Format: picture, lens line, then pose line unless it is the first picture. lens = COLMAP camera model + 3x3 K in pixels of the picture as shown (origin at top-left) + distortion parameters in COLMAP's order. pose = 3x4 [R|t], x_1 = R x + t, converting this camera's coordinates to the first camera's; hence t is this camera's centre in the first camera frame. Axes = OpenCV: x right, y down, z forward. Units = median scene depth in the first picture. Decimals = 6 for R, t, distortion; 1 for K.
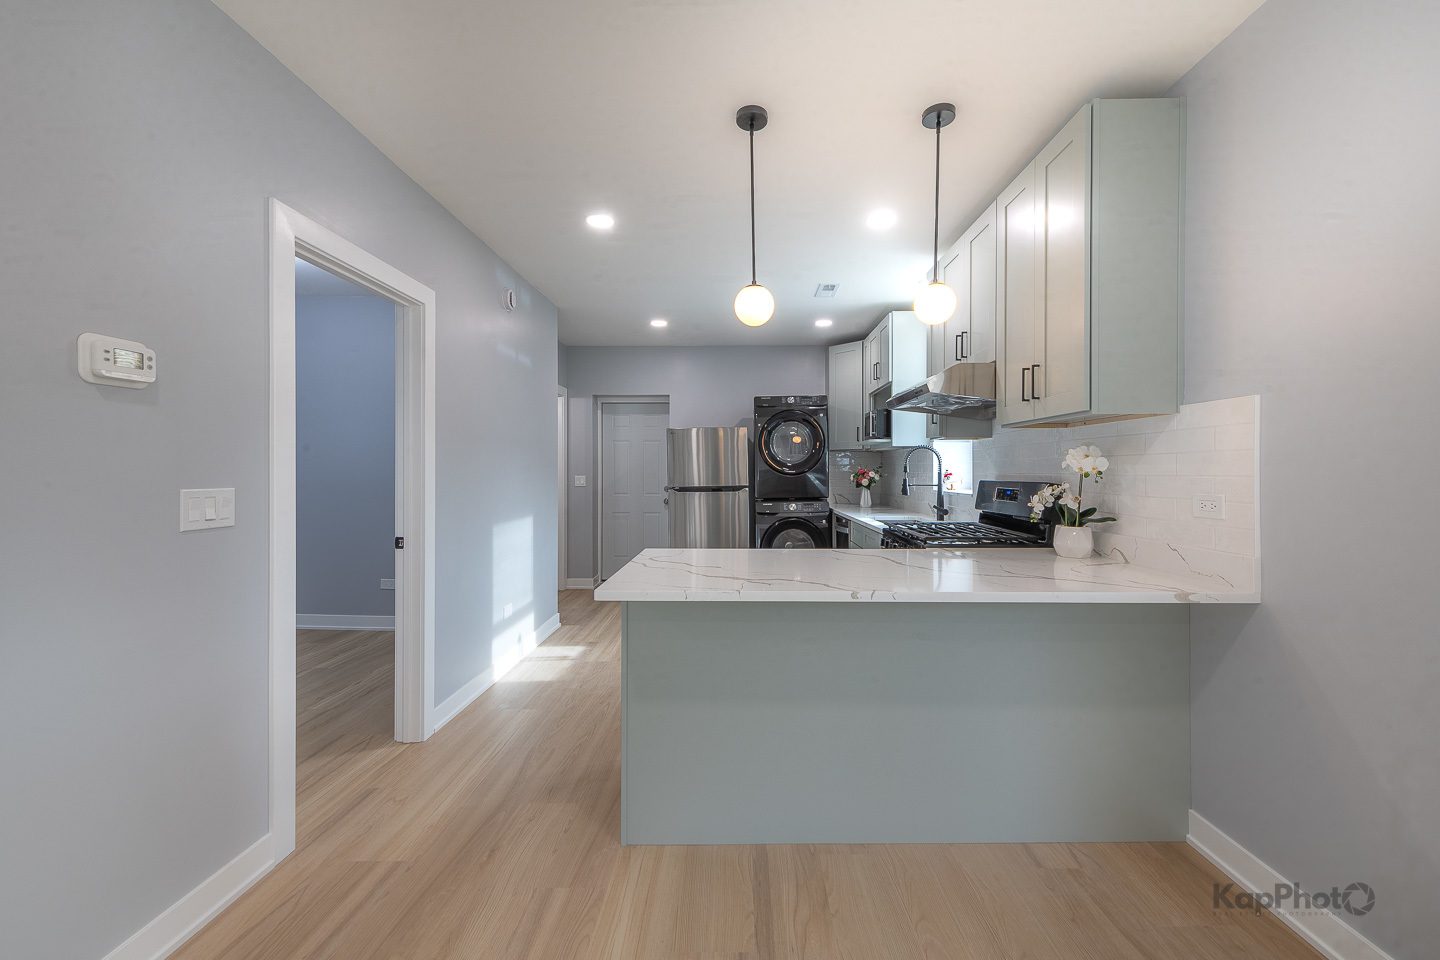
lens RADIAL K [[616.6, 0, 734.7], [0, 616.6, 472.5], [0, 0, 1]] dist [0.013615, -0.000024]
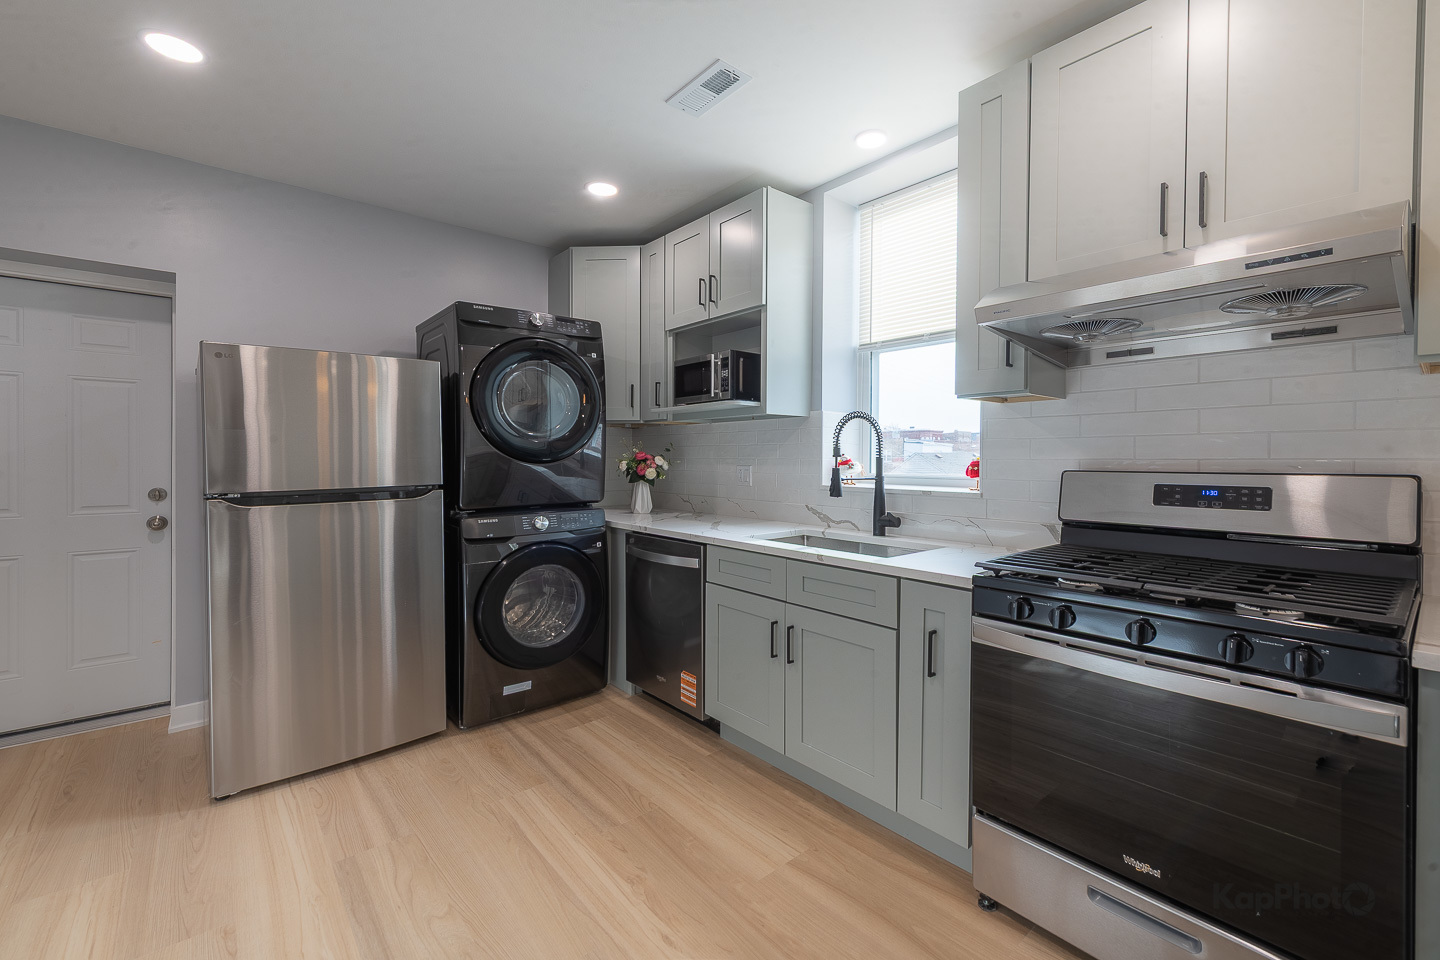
lens RADIAL K [[589.4, 0, 775.1], [0, 589.4, 462.9], [0, 0, 1]] dist [0.011242, -0.000422]
pose [[0.717004, -0.001723, 0.697067, -0.116993], [-0.004754, 0.999962, 0.007361, 0.000012], [-0.697053, -0.008592, 0.716968, 0.506105]]
